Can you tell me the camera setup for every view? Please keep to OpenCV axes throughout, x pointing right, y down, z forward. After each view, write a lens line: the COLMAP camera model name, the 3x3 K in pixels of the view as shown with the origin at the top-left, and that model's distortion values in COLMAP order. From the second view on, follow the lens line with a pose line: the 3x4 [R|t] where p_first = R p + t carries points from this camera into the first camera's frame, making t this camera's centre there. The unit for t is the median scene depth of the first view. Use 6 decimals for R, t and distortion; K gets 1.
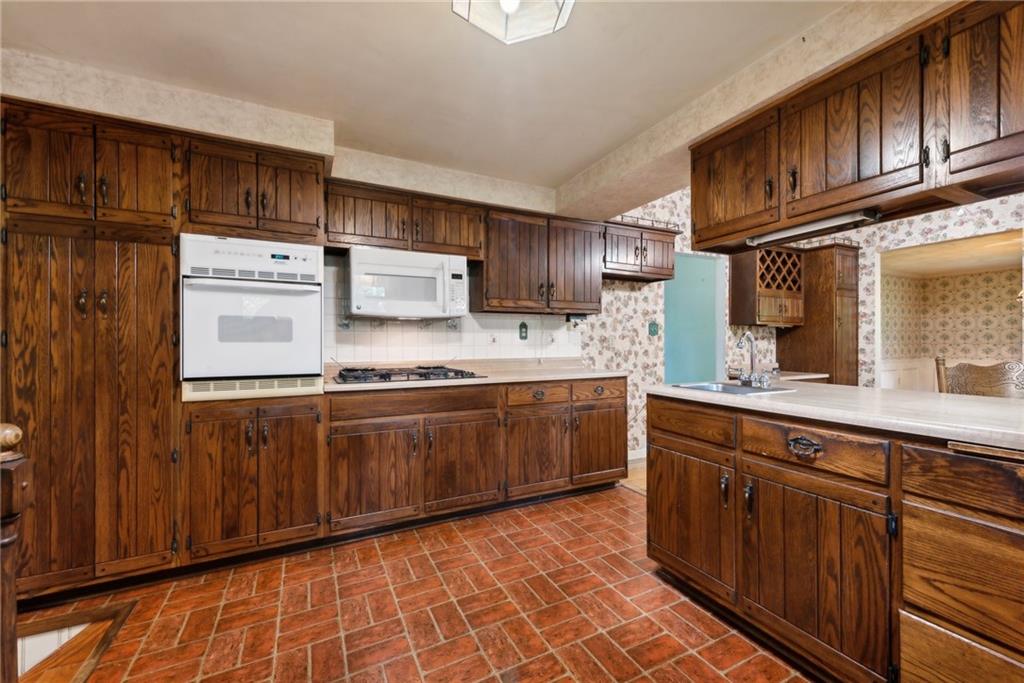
lens RADIAL K [[407.4, 0, 510.9], [0, 407.4, 344.3], [0, 0, 1]] dist [-0.004079, -0.000365]
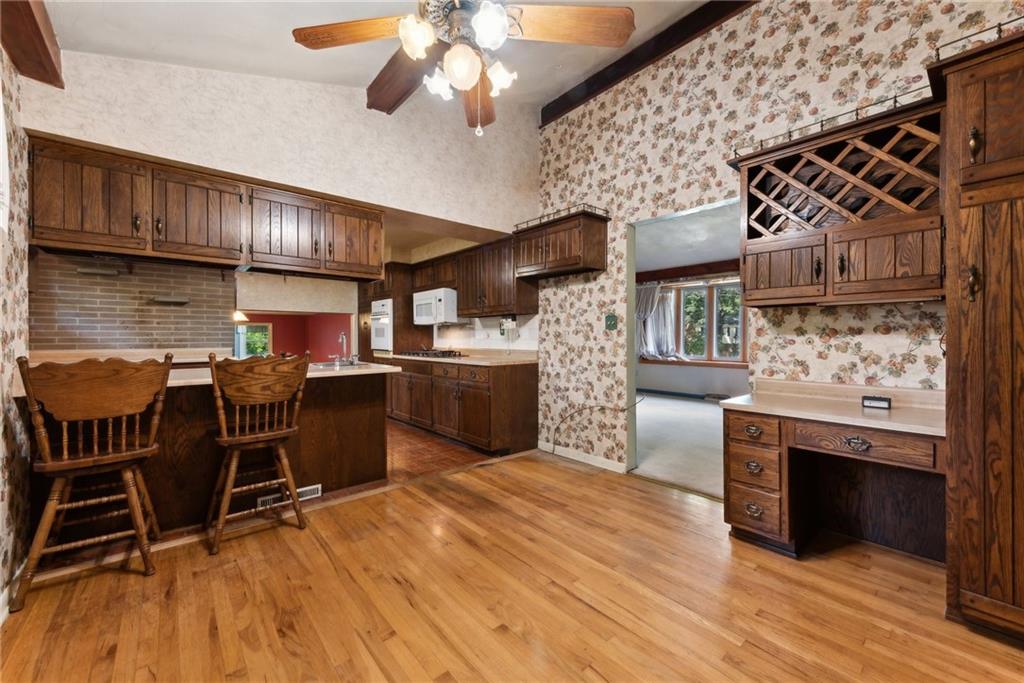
lens RADIAL K [[407.4, 0, 510.8], [0, 407.4, 337.4], [0, 0, 1]] dist [-0.004079, -0.000365]
pose [[0.244977, 0.005009, -0.969516, 1.164542], [-0.001115, 0.999987, 0.004885, -0.009895], [0.969528, -0.000116, 0.244980, 0.605244]]
